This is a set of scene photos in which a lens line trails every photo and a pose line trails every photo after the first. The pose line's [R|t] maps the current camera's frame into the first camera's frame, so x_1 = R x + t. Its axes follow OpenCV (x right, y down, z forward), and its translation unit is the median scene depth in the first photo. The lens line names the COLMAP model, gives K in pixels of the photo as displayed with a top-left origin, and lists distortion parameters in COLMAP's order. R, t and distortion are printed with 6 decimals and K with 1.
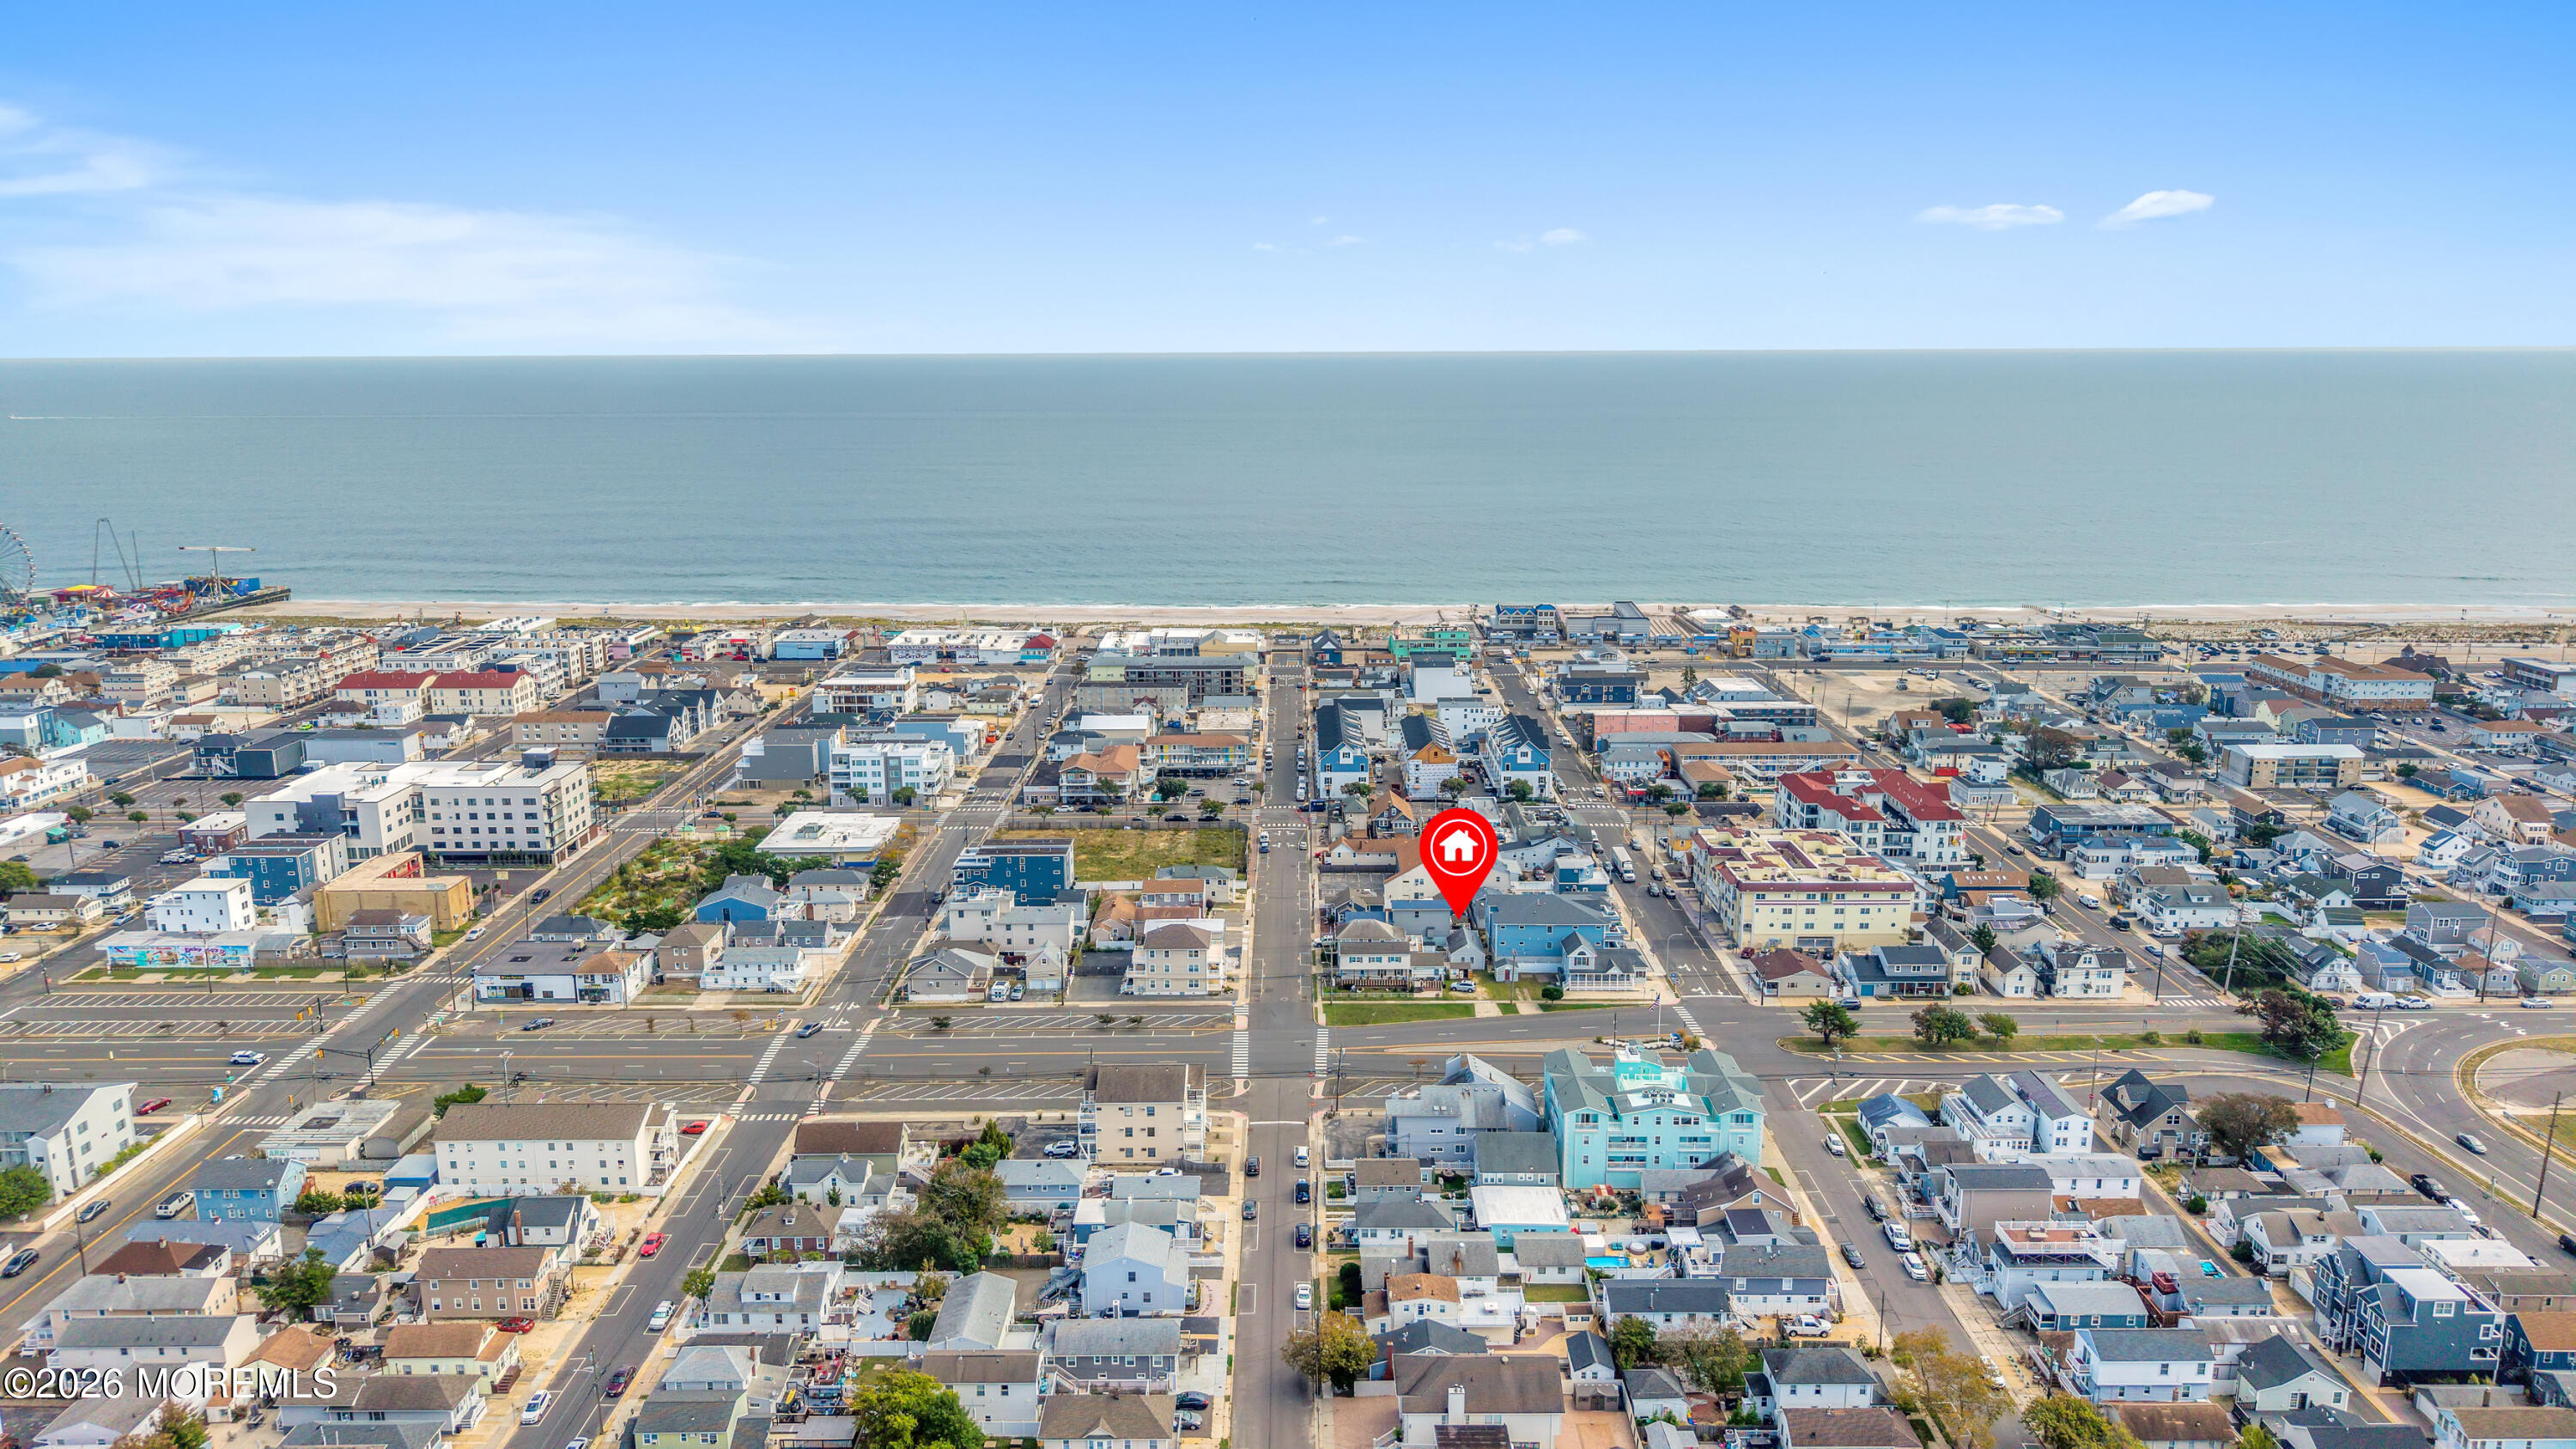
lens RADIAL K [[1718.8, 0, 1297.4], [0, 1718.8, 718.8], [0, 0, 1]] dist [0.013783, -0.006730]
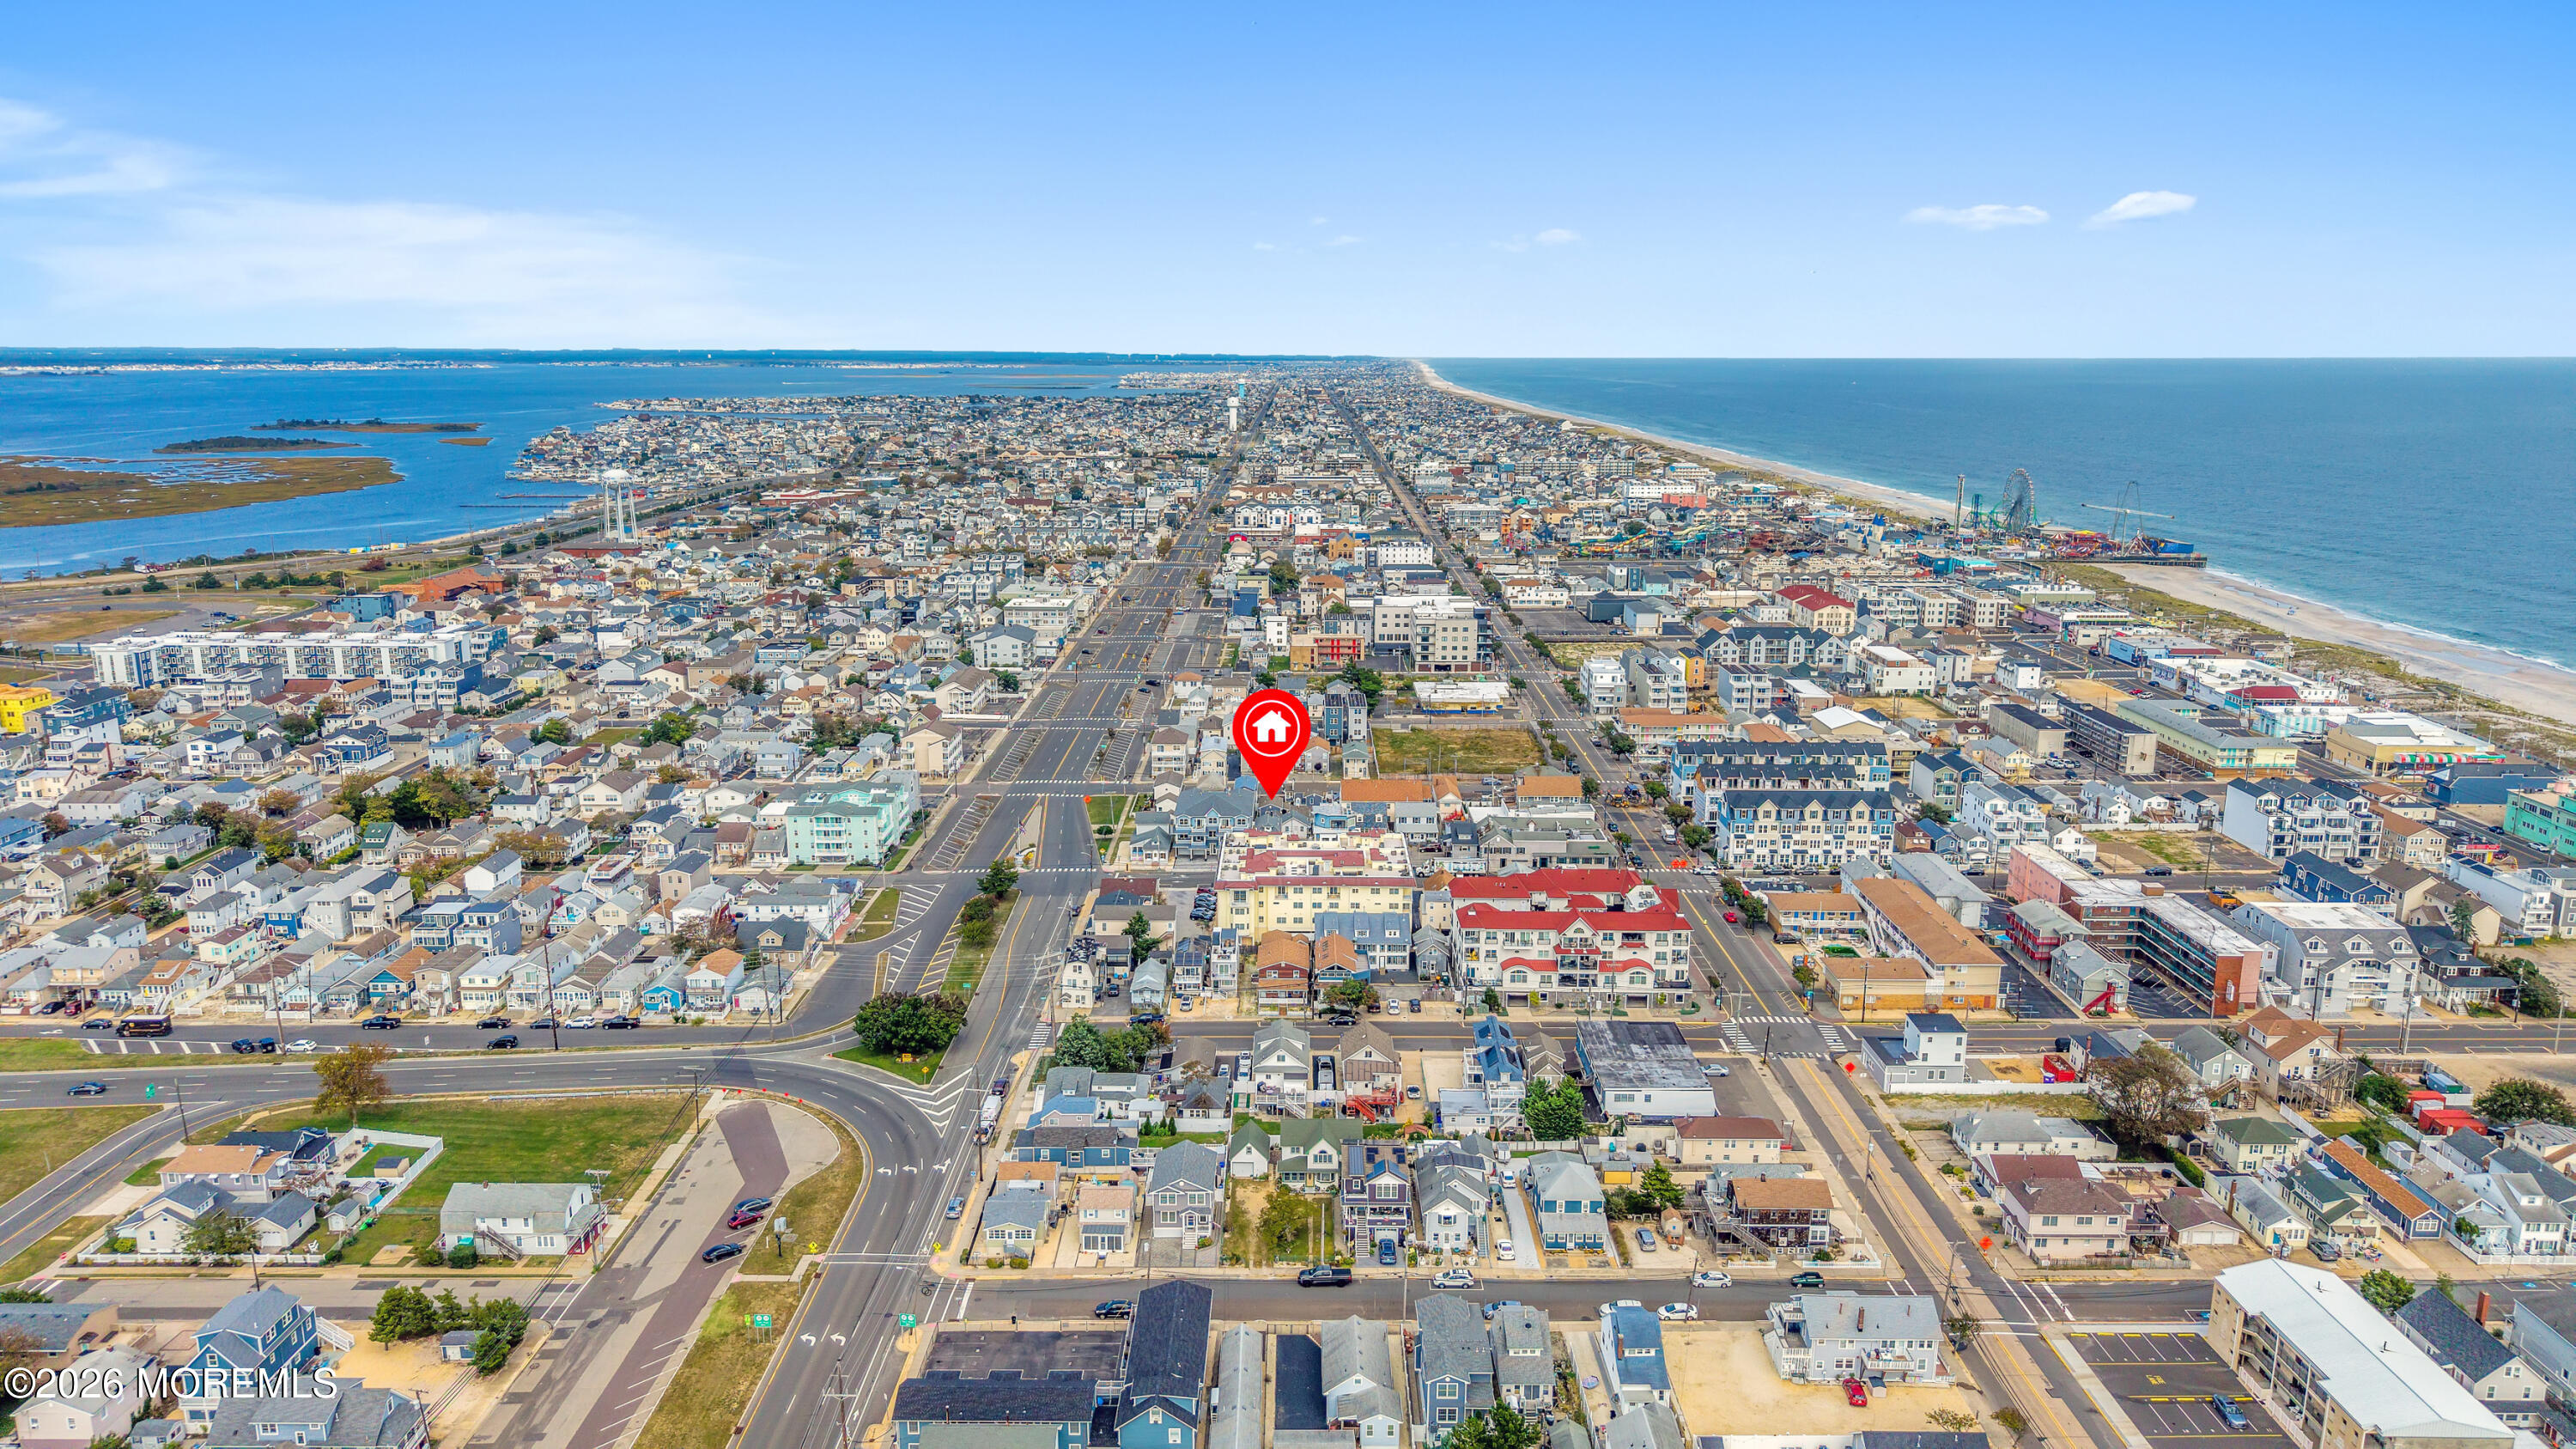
lens RADIAL K [[1718.8, 0, 1297.4], [0, 1718.8, 718.8], [0, 0, 1]] dist [0.013783, -0.006730]
pose [[0.005246, 0.215360, -0.976521, 1.134358], [-0.216993, 0.953511, 0.209119, -0.181988], [0.976159, 0.210801, 0.051734, 0.858560]]
